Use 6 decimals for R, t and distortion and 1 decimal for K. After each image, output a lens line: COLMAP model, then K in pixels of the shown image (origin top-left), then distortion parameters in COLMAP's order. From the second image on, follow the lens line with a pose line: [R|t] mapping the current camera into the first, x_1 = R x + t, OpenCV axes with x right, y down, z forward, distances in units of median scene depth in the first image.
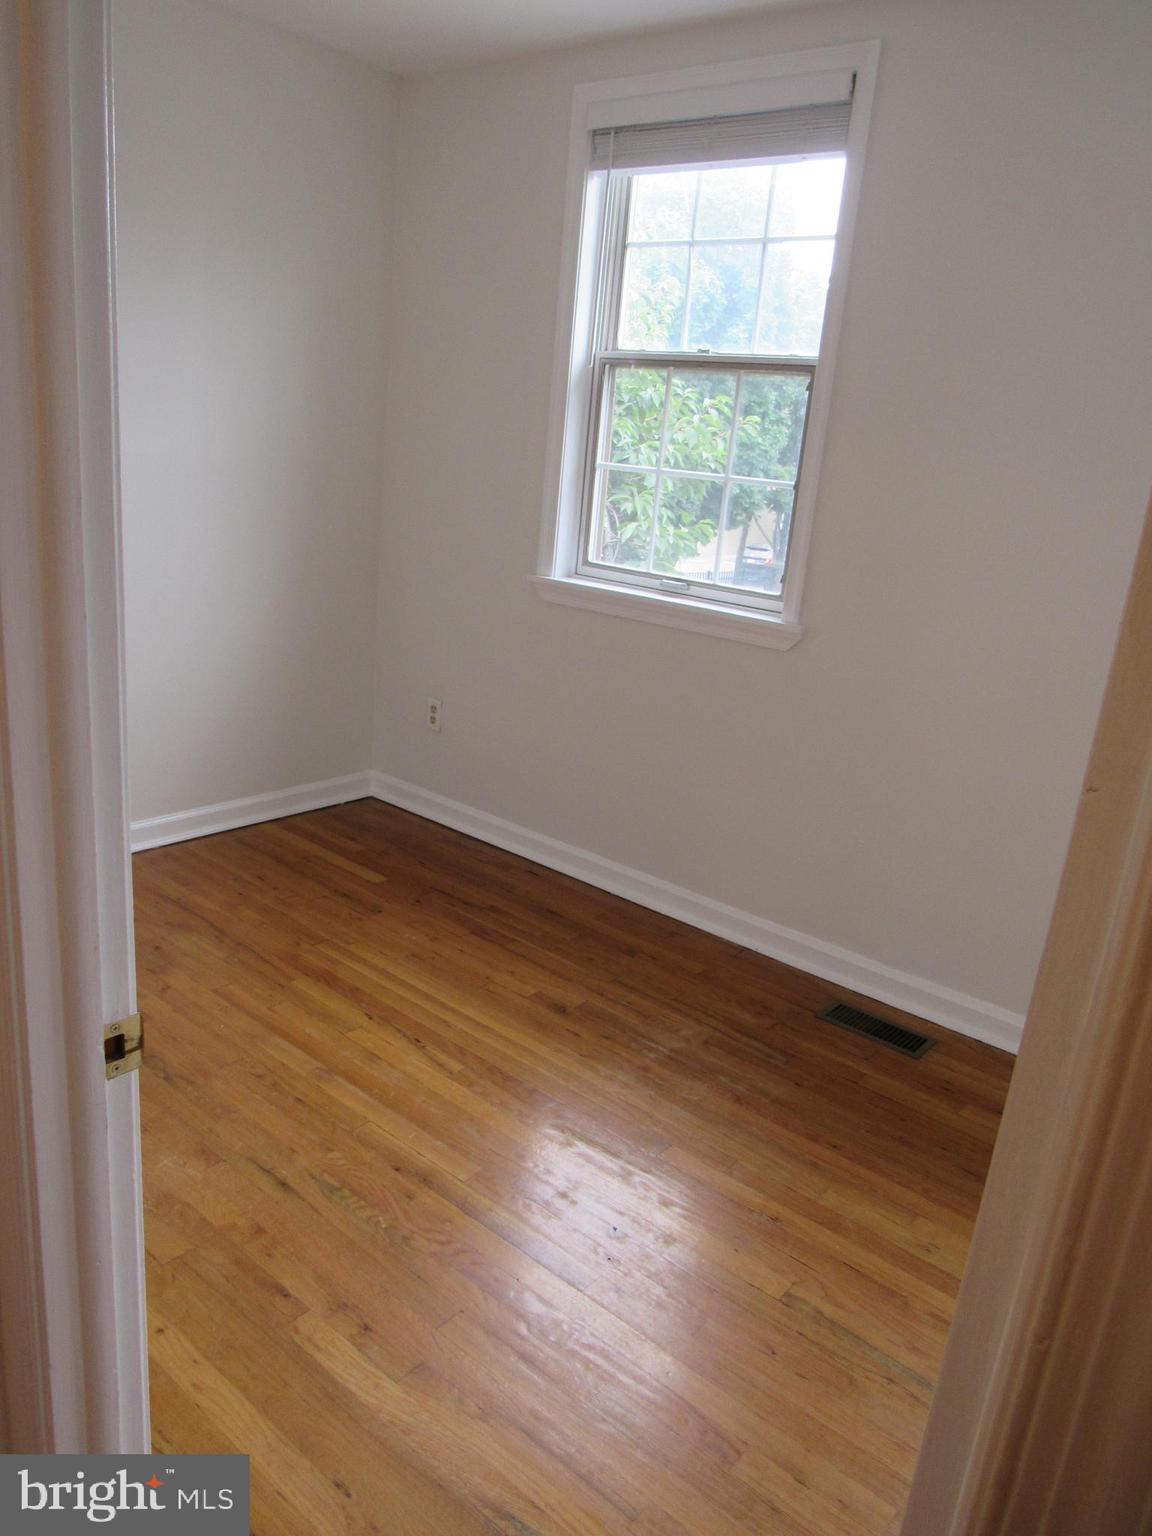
lens RADIAL K [[1097.0, 0, 576.0], [0, 1097.0, 768.0], [0, 0, 1]] dist [-0.003162, -0.000002]
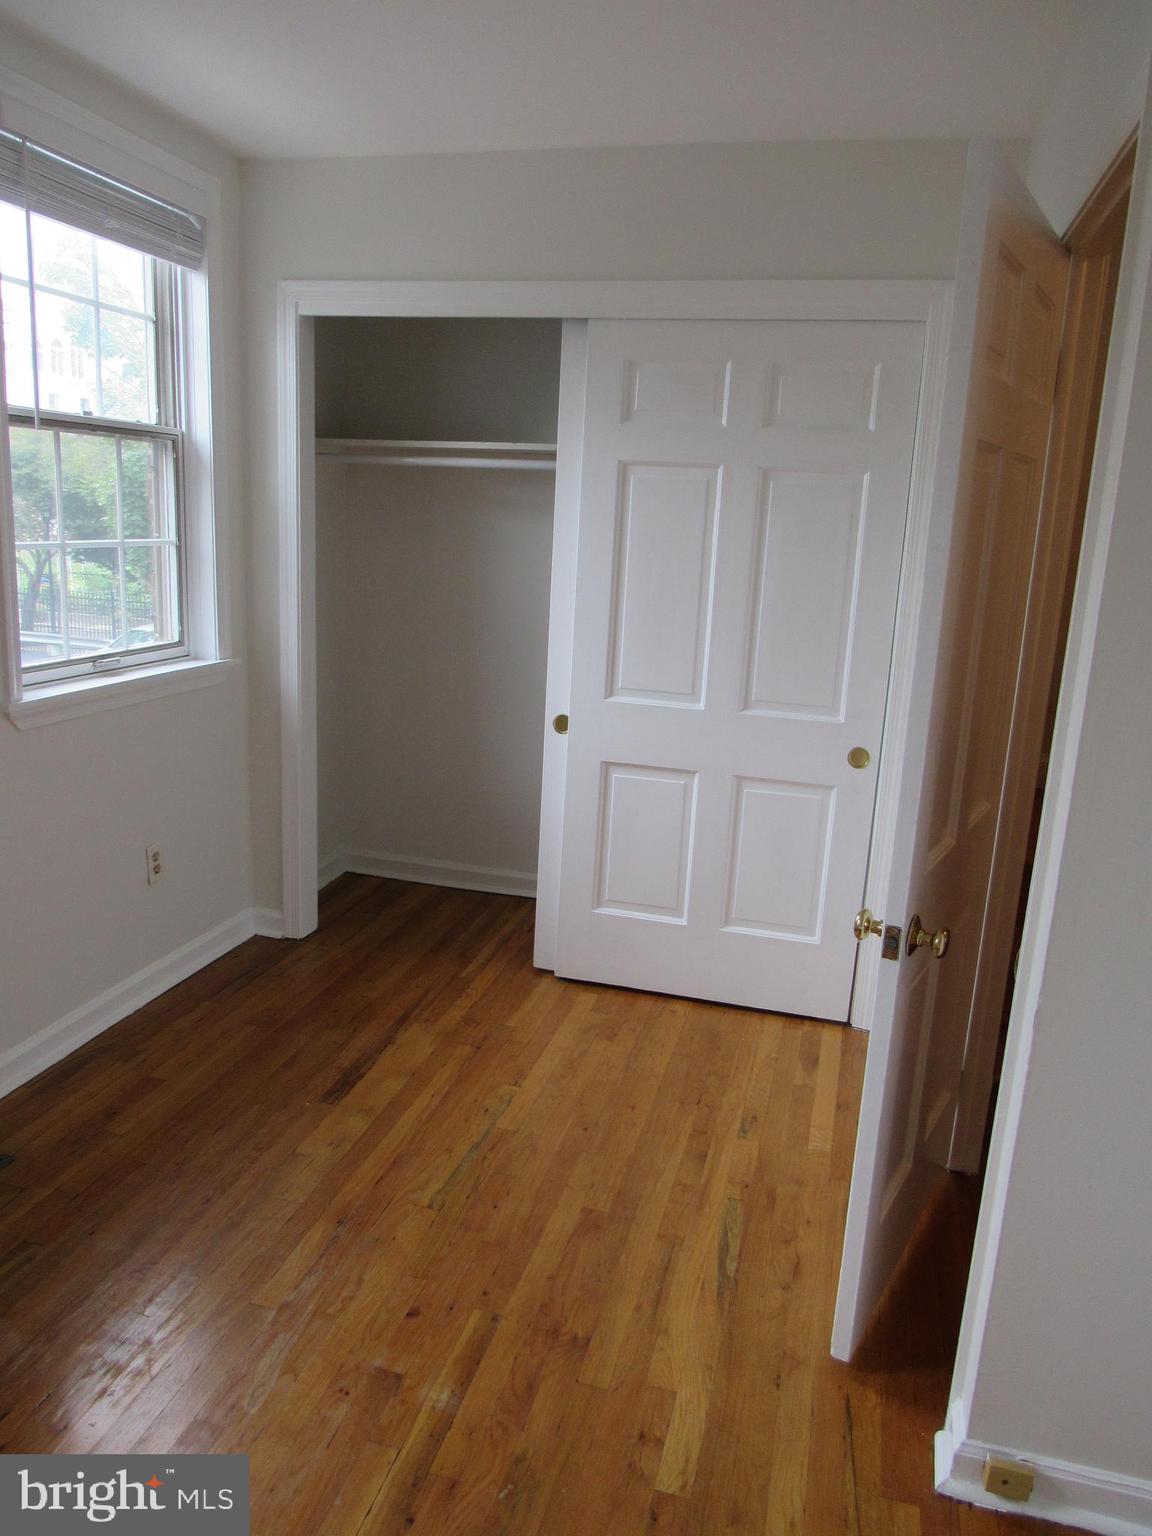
lens RADIAL K [[1097.0, 0, 576.0], [0, 1097.0, 768.0], [0, 0, 1]] dist [-0.003162, -0.000002]
pose [[-0.406648, -0.306616, 0.860595, -0.863197], [0.182578, 0.895720, 0.405402, -0.475494], [-0.895155, 0.321982, -0.308261, 1.184944]]
